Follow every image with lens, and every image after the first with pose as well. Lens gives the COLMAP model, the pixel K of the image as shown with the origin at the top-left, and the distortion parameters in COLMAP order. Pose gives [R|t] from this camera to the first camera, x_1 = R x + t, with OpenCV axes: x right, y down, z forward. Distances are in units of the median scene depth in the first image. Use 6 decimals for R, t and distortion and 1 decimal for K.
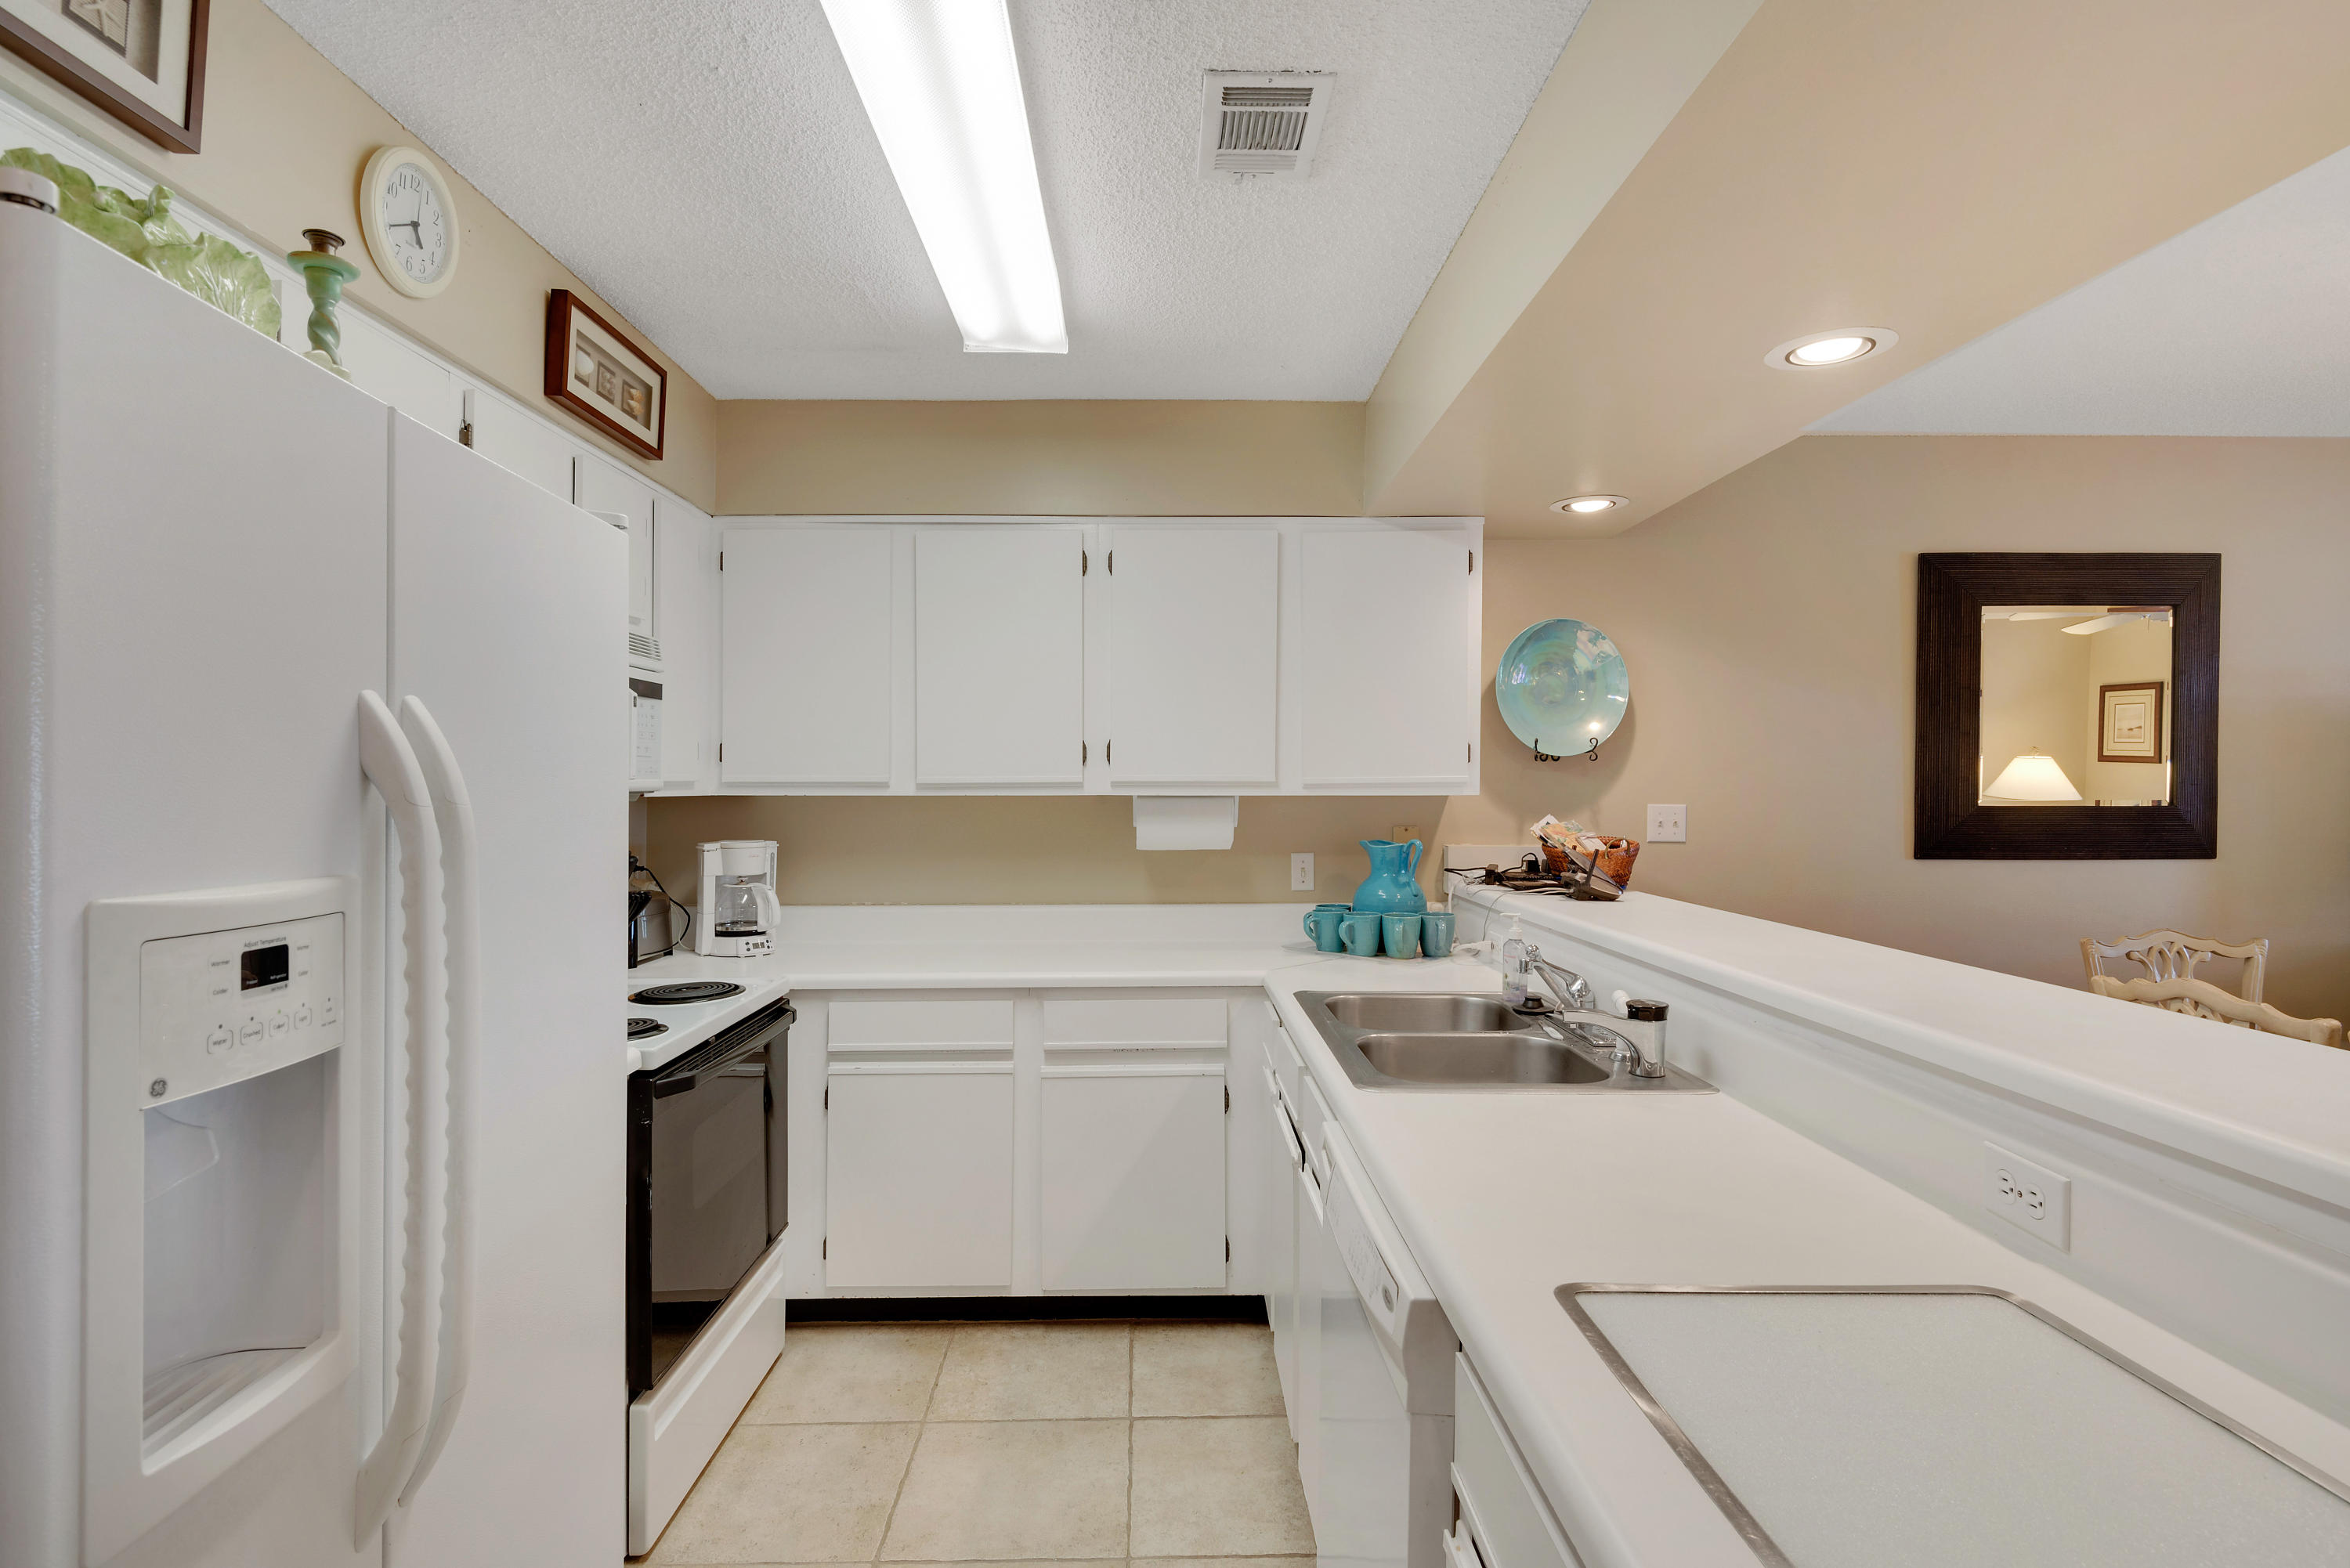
lens RADIAL K [[1167.7, 0, 1172.3], [0, 1167.7, 785.1], [0, 0, 1]] dist [0.008737, -0.008662]
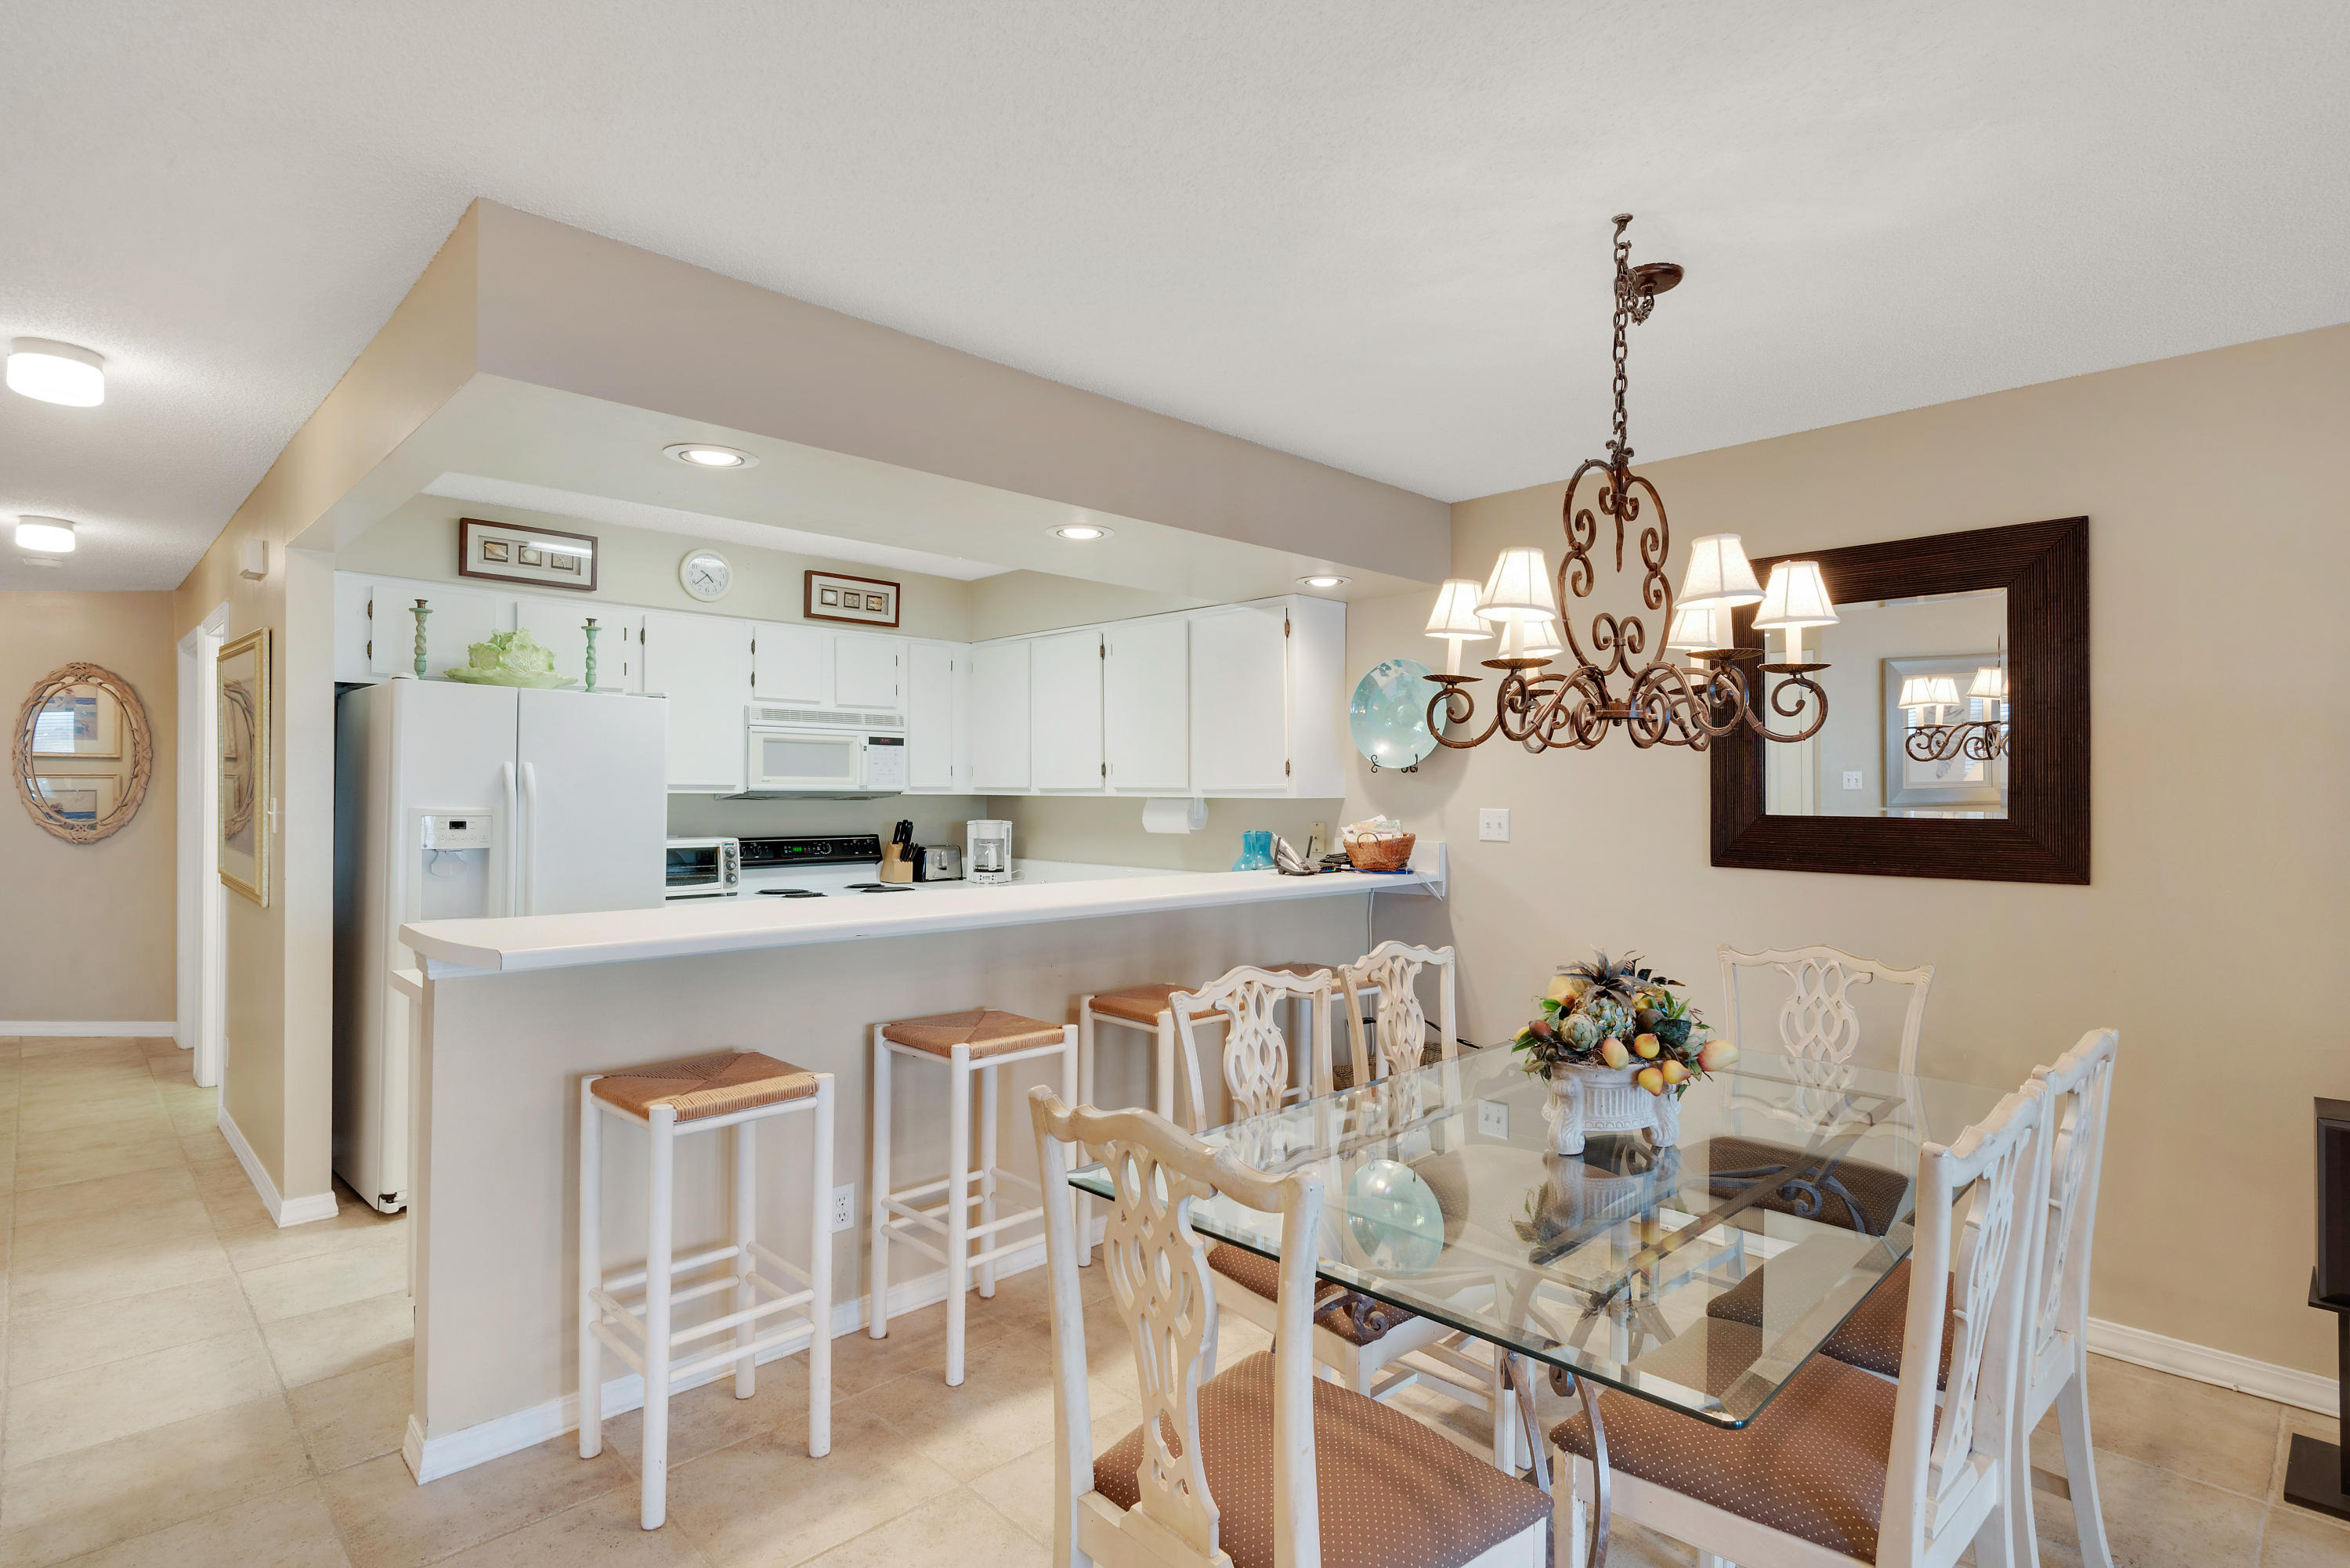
lens RADIAL K [[1167.7, 0, 1187.9], [0, 1167.7, 776.4], [0, 0, 1]] dist [0.008737, -0.008662]
pose [[0.696435, -0.005058, -0.717602, 1.176923], [-0.006428, 0.999891, -0.013286, 0.002075], [0.717591, 0.013866, 0.696326, -0.037959]]
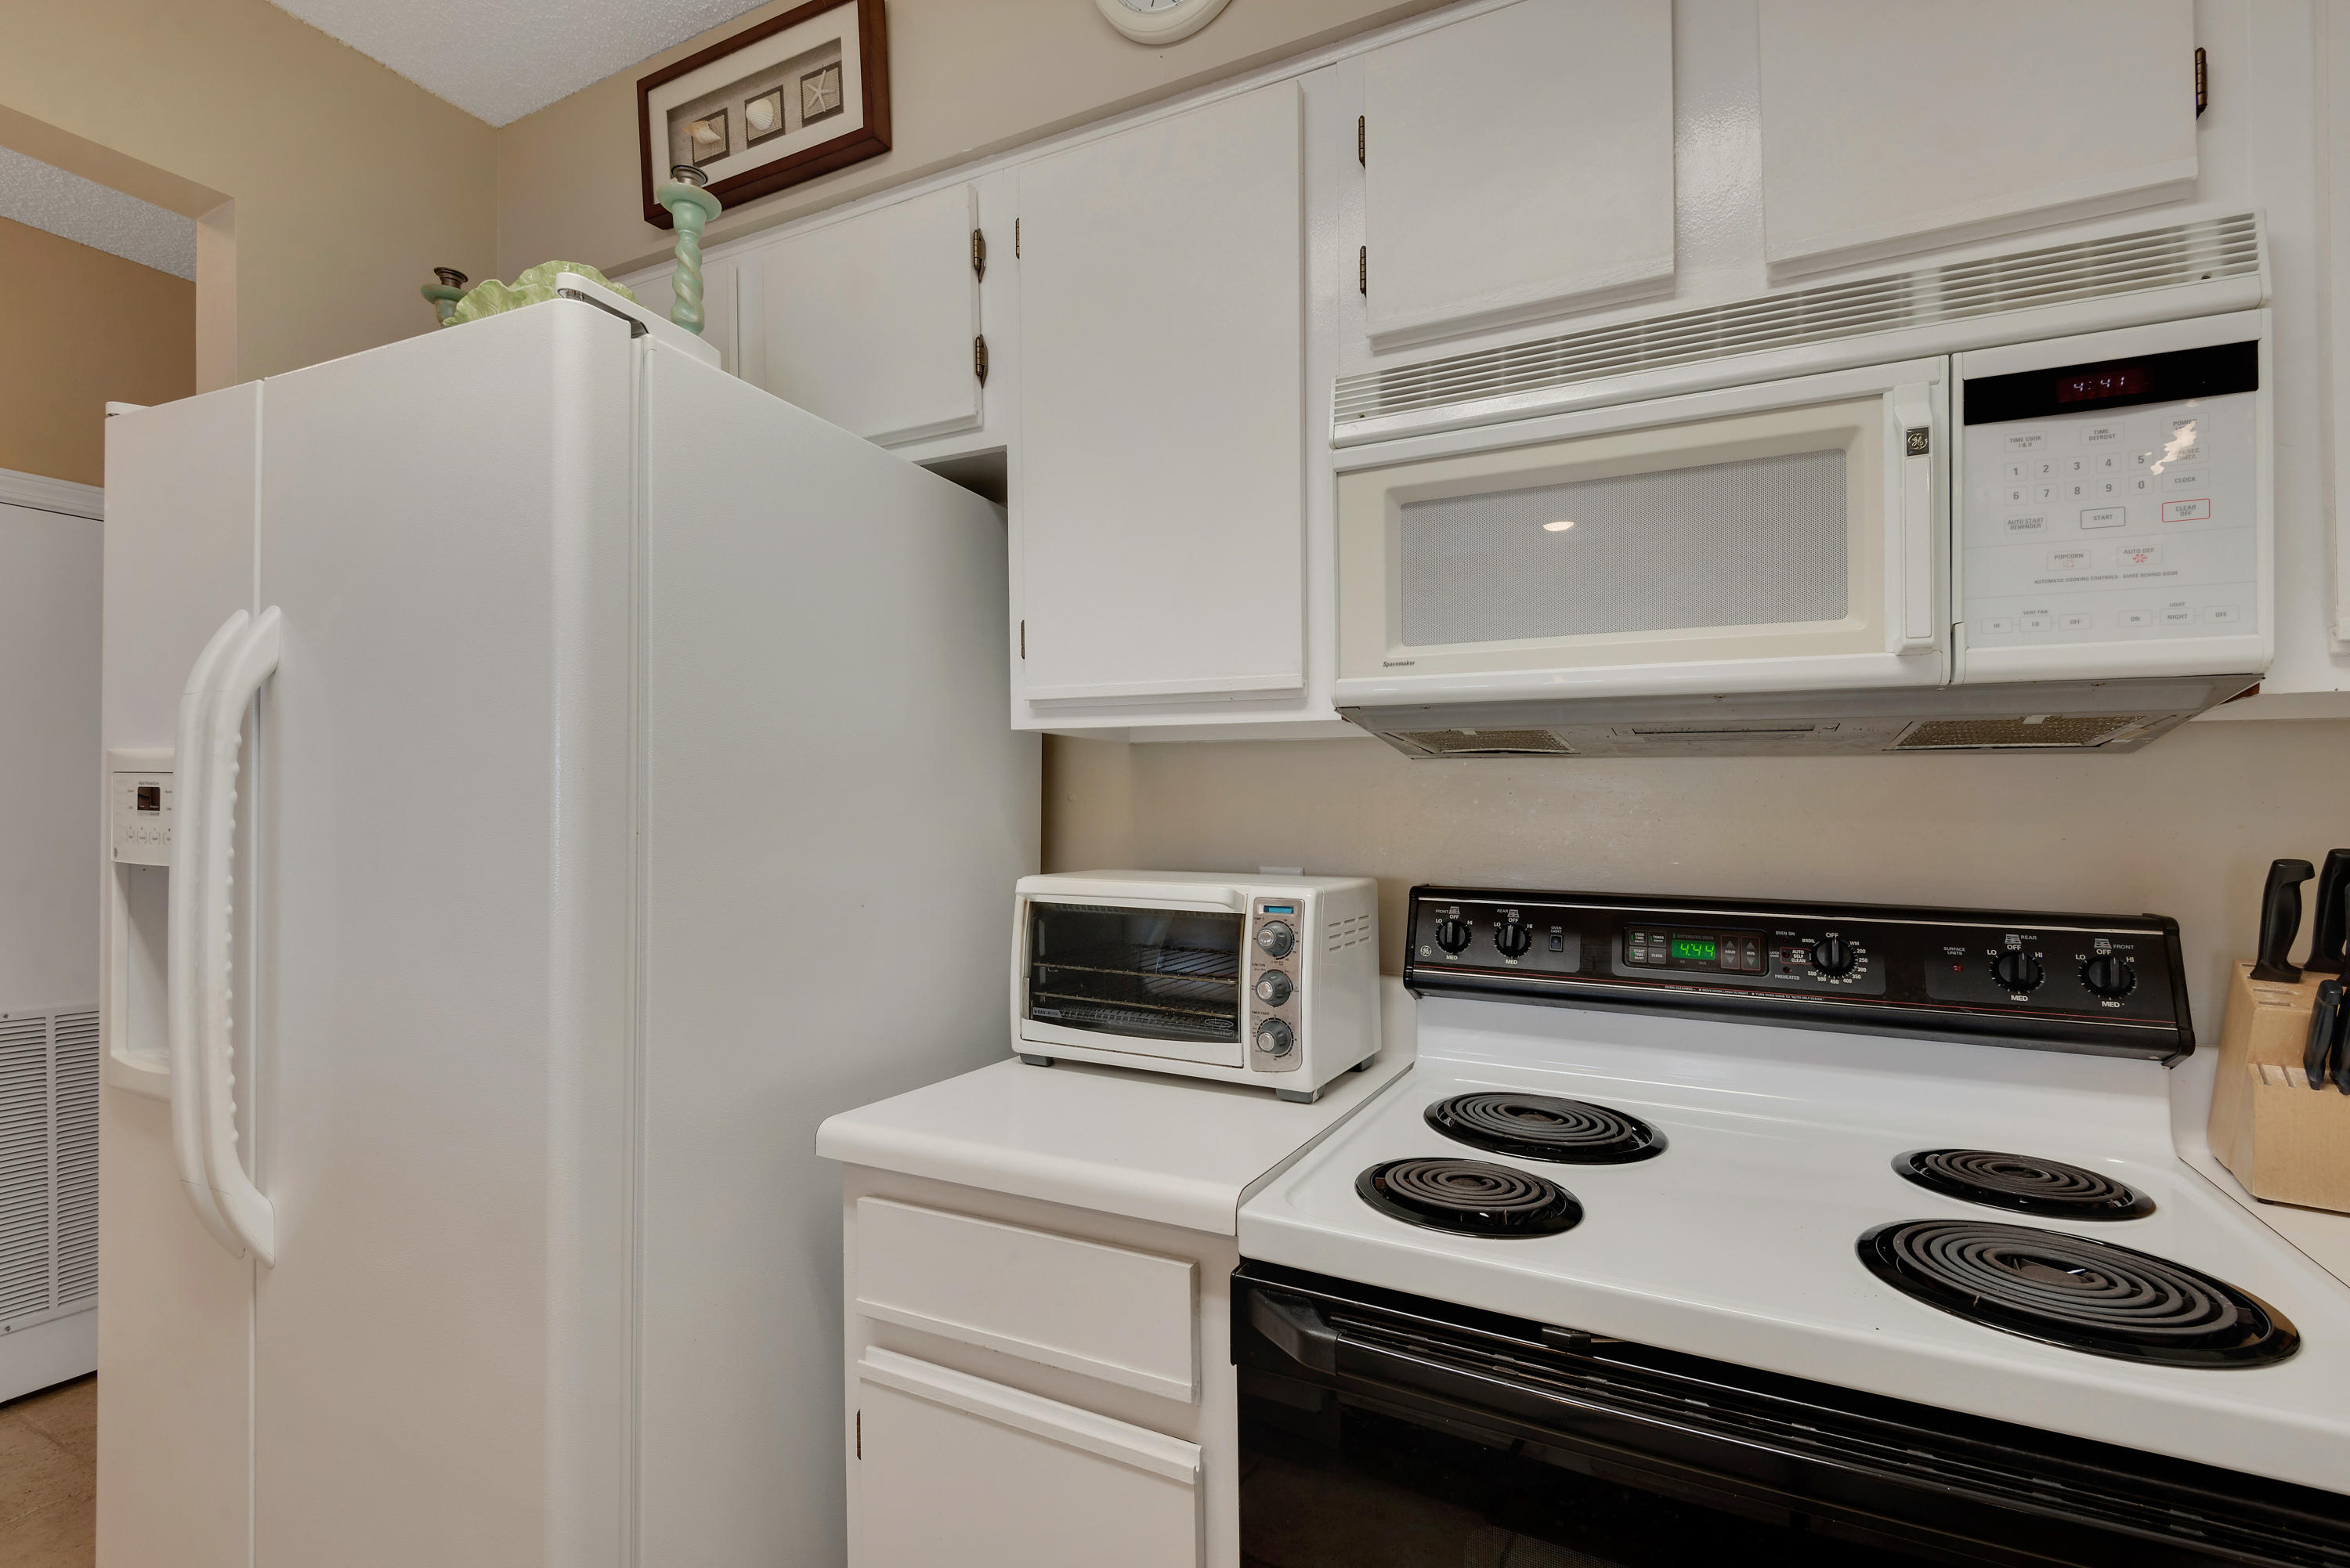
lens RADIAL K [[1057.6, 0, 1167.2], [0, 1057.6, 799.3], [0, 0, 1]] dist [0.013399, -0.011211]
pose [[-0.496834, -0.002418, -0.867842, -0.035614], [-0.007334, 0.999972, 0.001413, 0.037258], [0.867815, 0.007066, -0.496838, 0.780684]]
